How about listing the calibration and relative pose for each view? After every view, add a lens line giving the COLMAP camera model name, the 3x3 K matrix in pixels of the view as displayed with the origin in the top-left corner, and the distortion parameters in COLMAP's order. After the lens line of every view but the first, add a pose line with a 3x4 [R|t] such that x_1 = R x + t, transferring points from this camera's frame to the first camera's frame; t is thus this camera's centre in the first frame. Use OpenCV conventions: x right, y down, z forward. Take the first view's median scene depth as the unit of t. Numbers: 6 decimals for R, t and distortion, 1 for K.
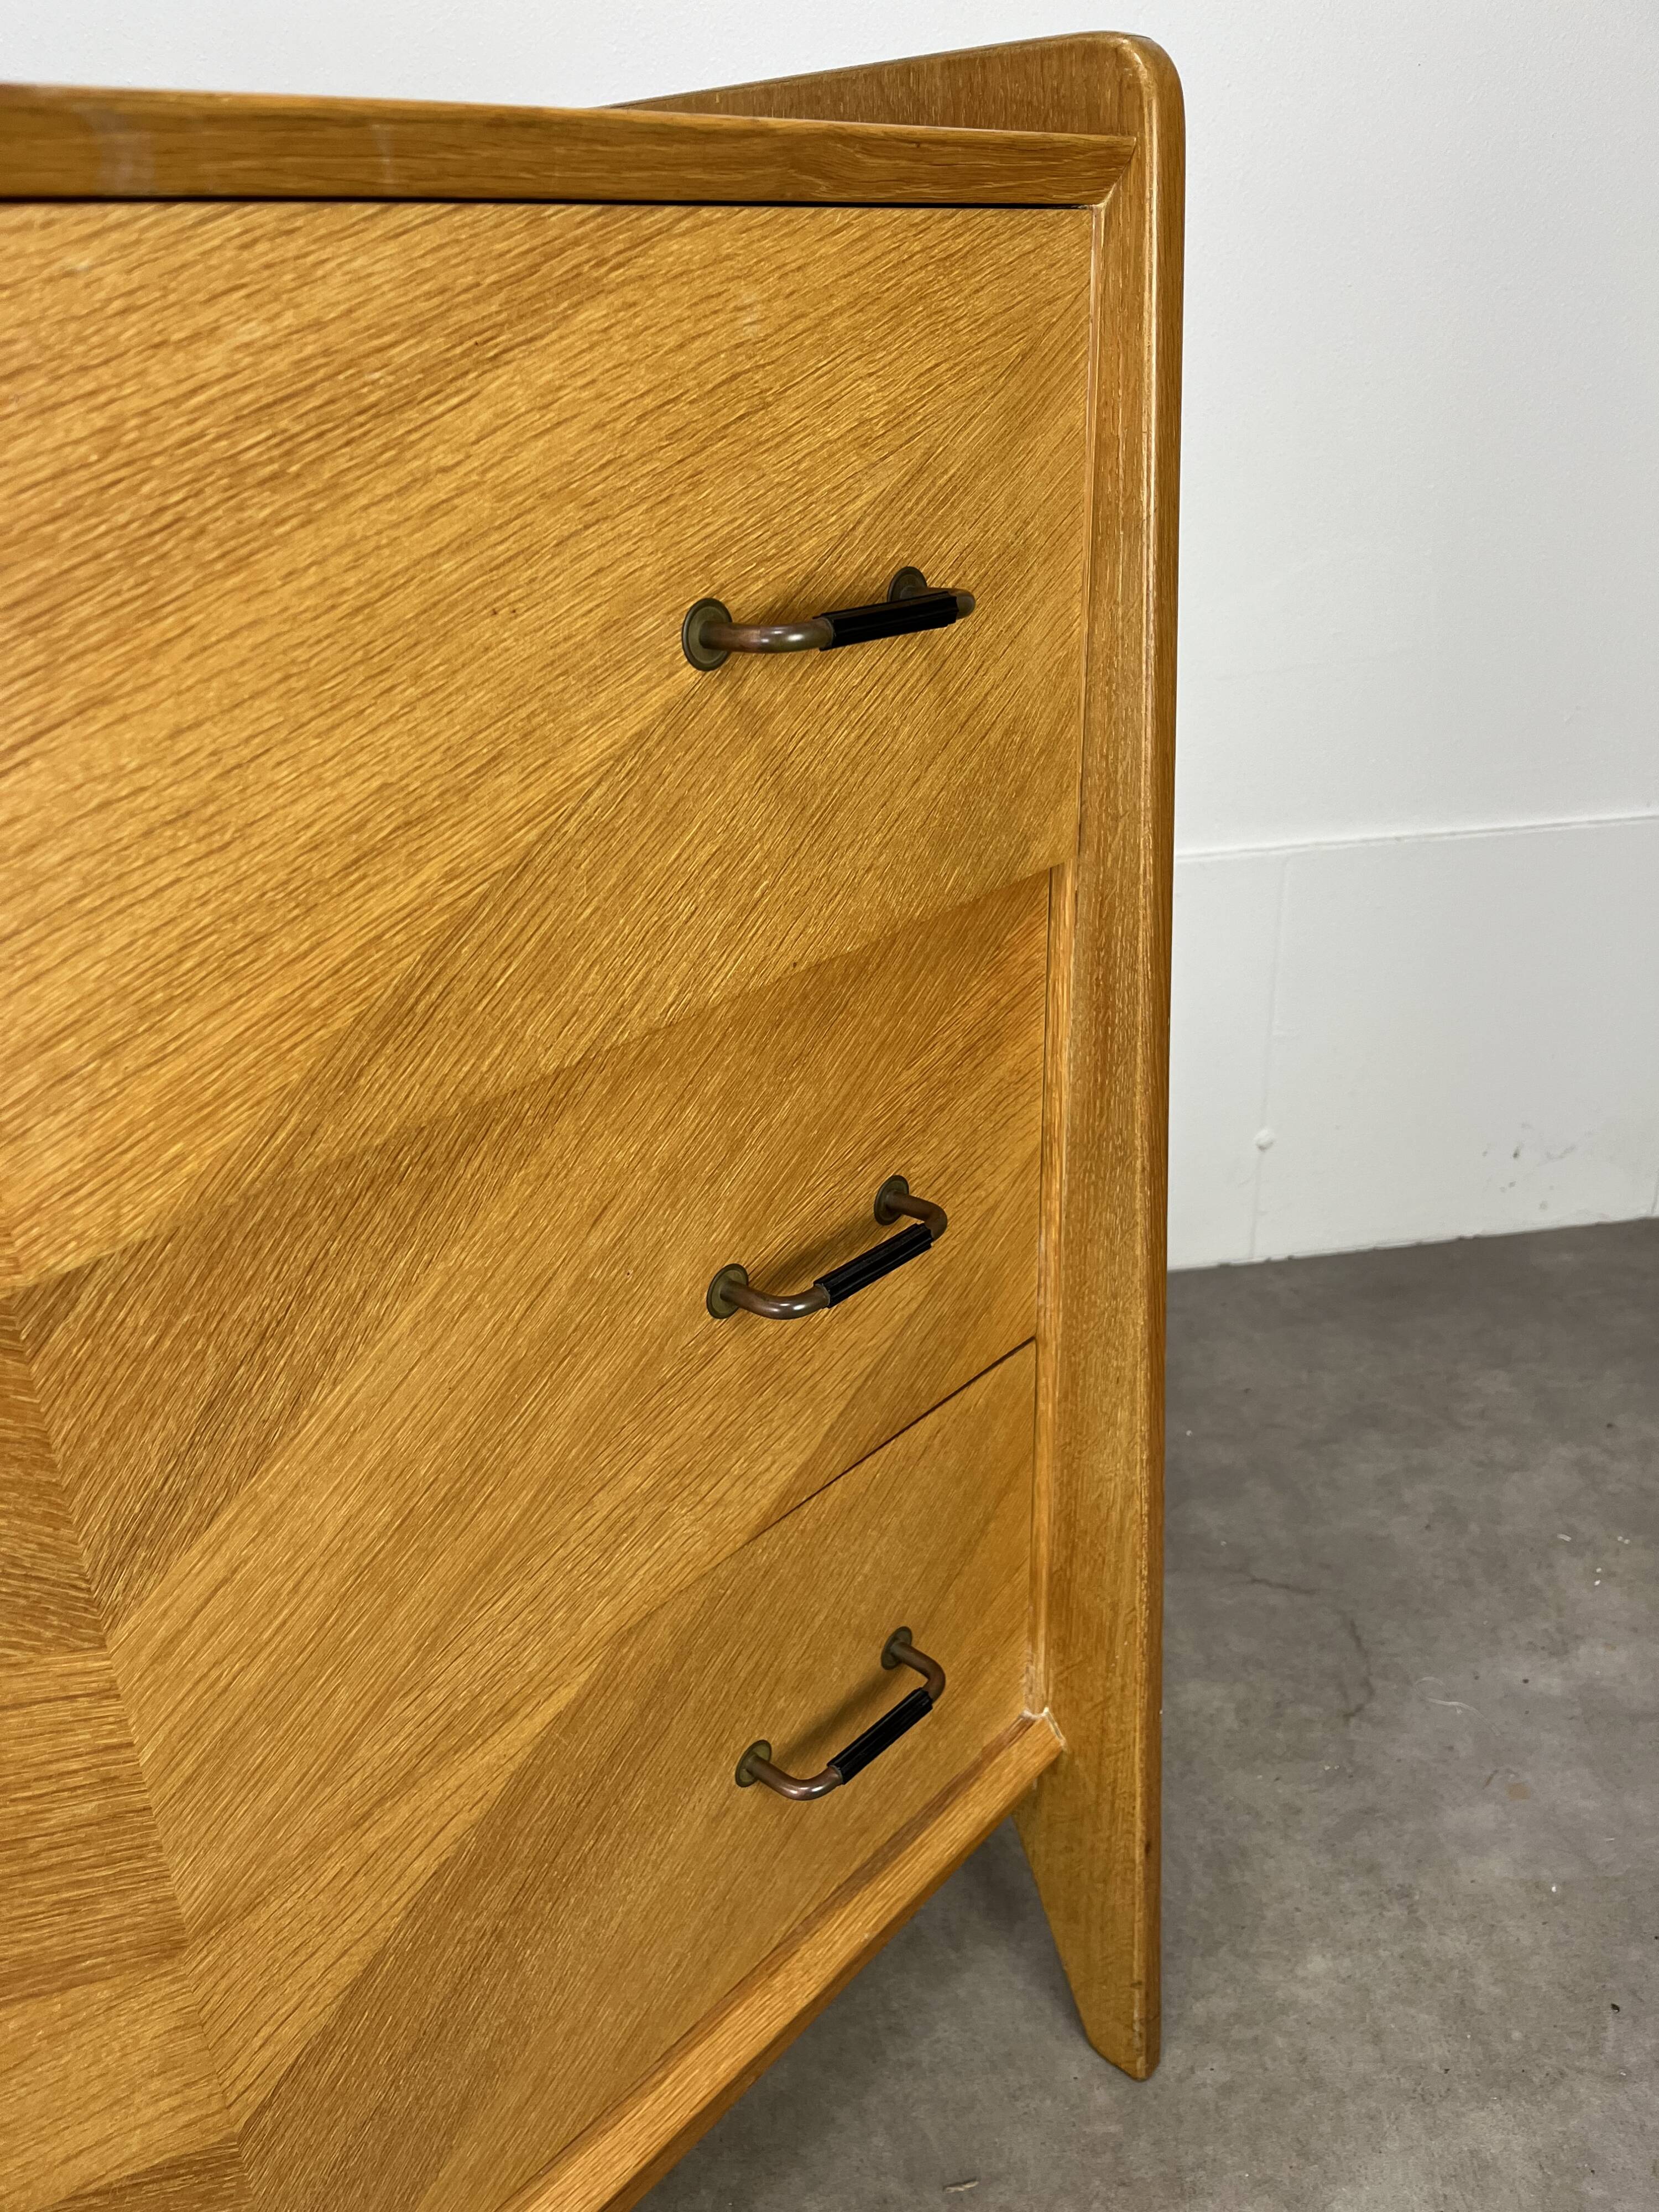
lens RADIAL K [[1718.0, 0, 830.9], [0, 1718.0, 1073.6], [0, 0, 1]] dist [0.103307, -0.107007]
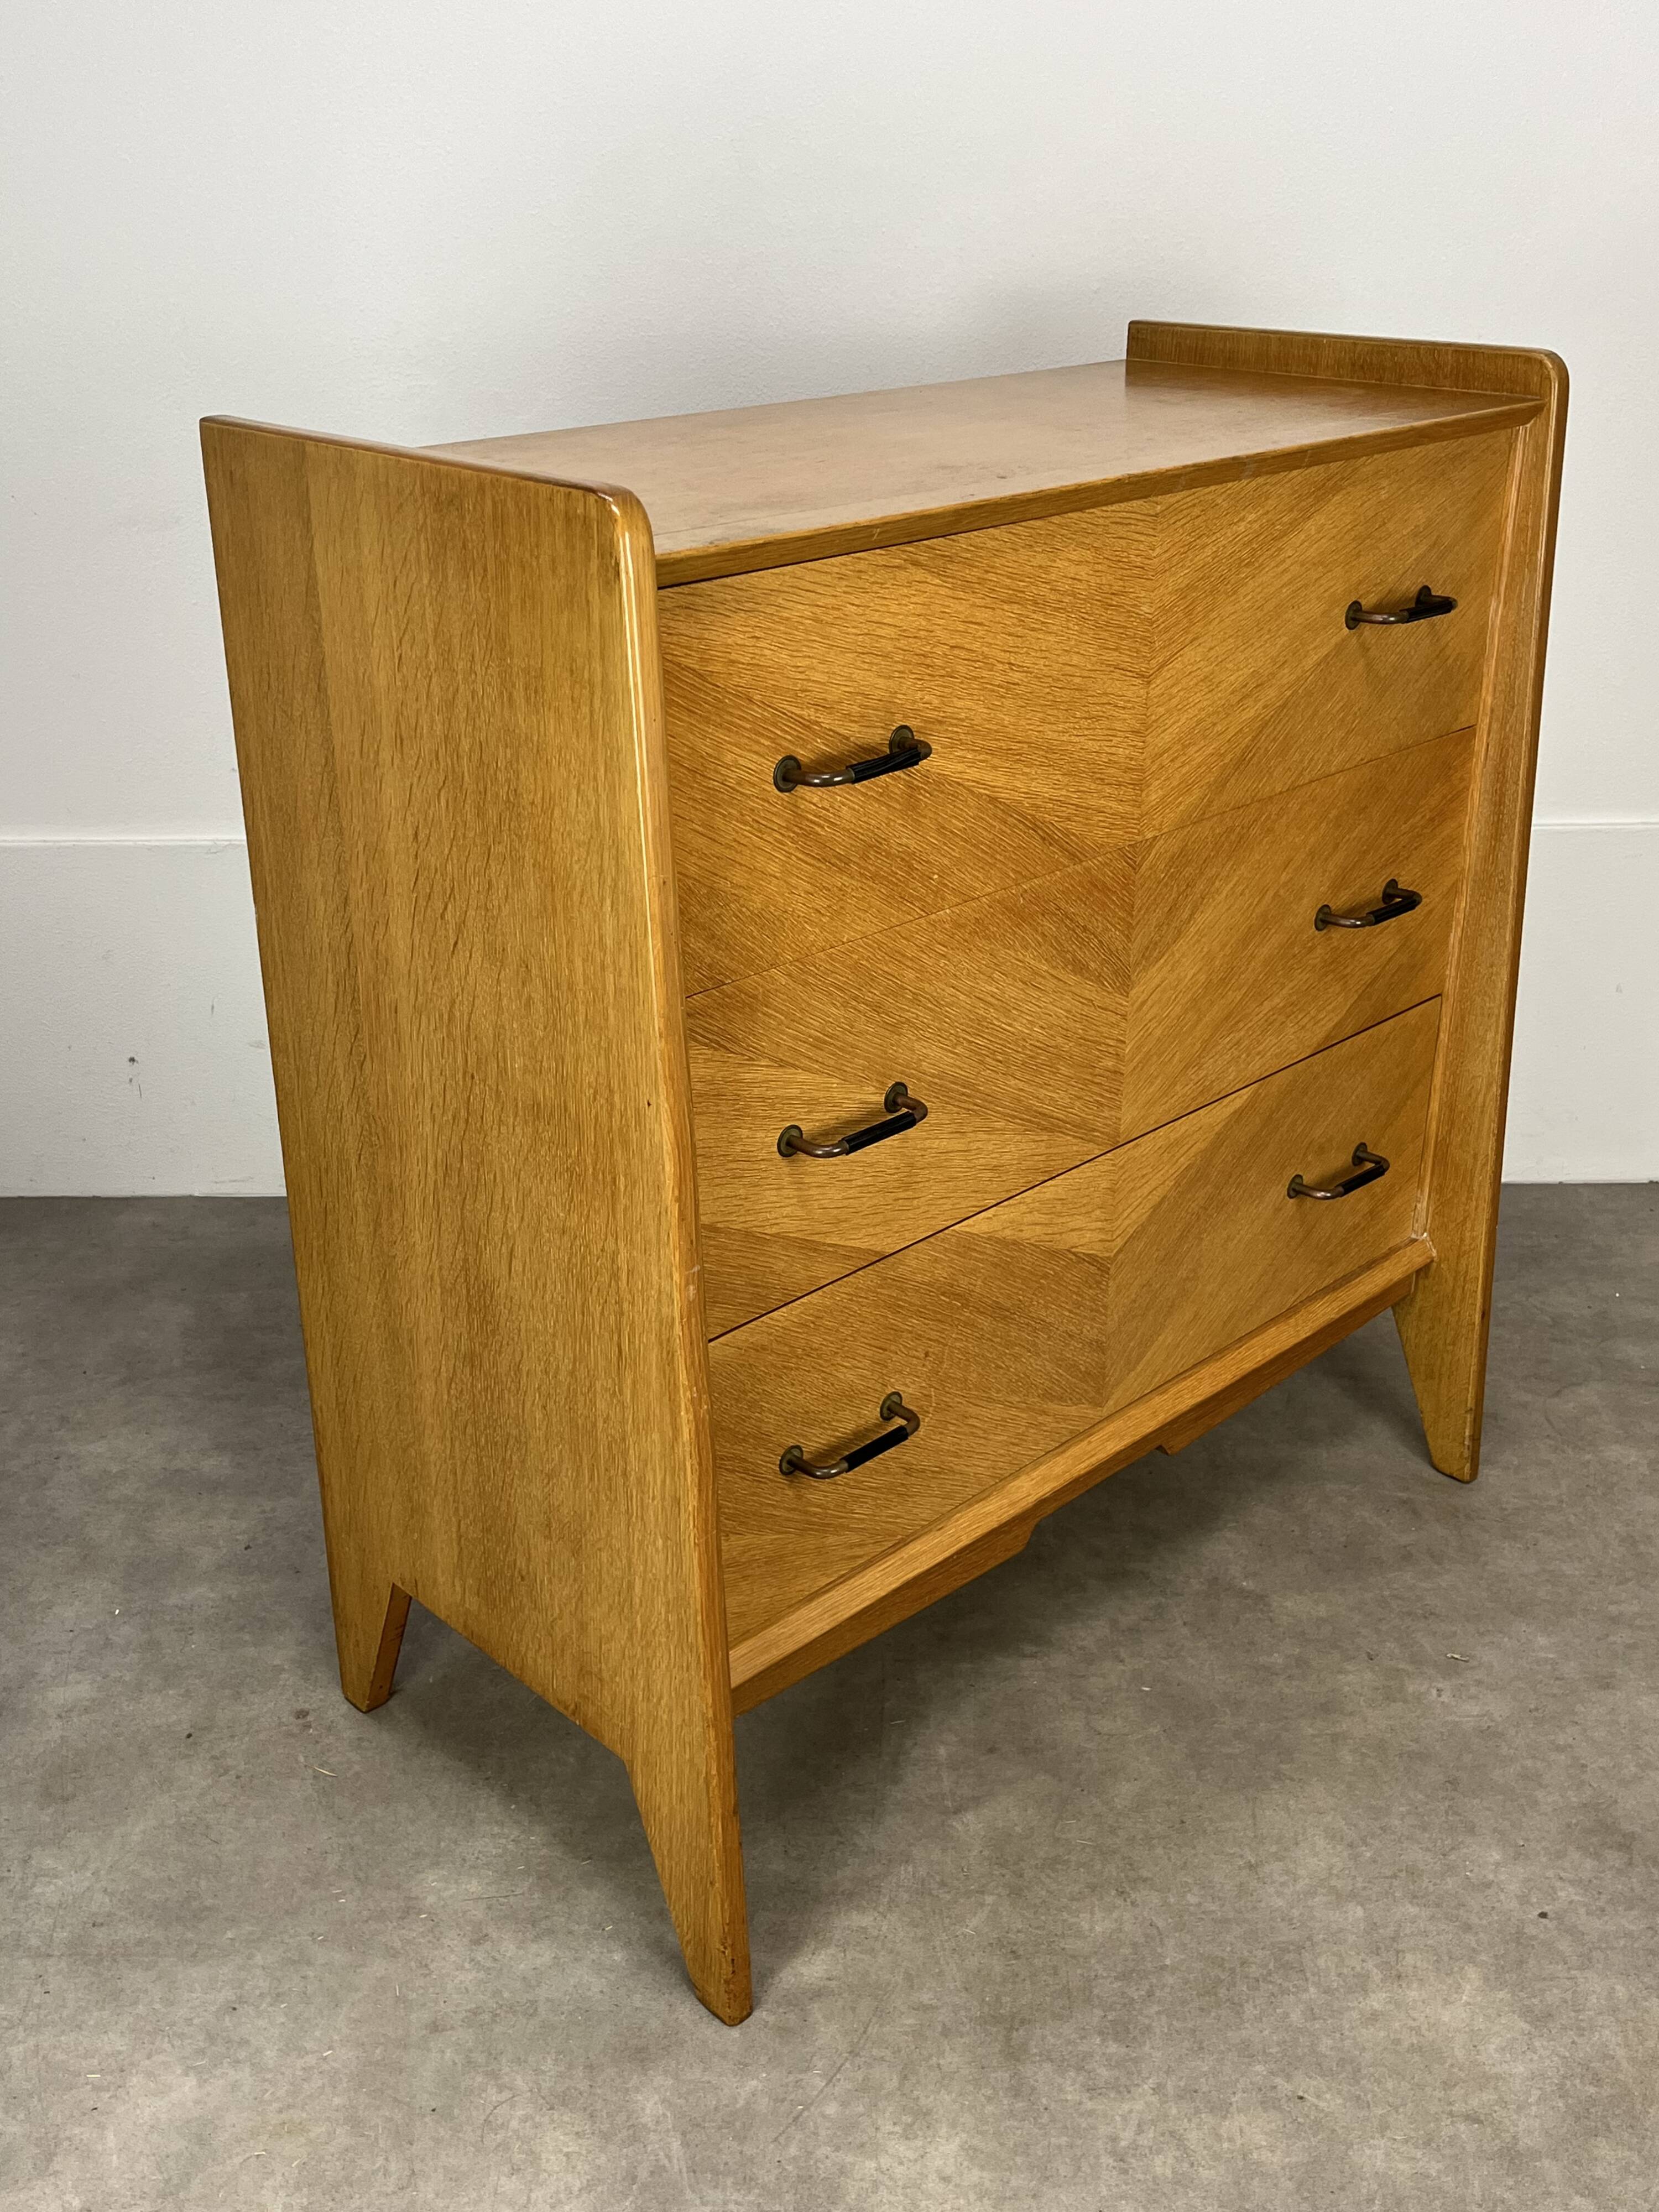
lens RADIAL K [[2190.1, 0, 803.6], [0, 2190.1, 1049.9], [0, 0, 1]] dist [0.083367, -0.008225]
pose [[0.997173, 0.045073, -0.060129, -0.536056], [-0.046853, 0.998494, -0.028538, 0.401868], [0.058752, 0.031274, 0.997783, -1.780792]]
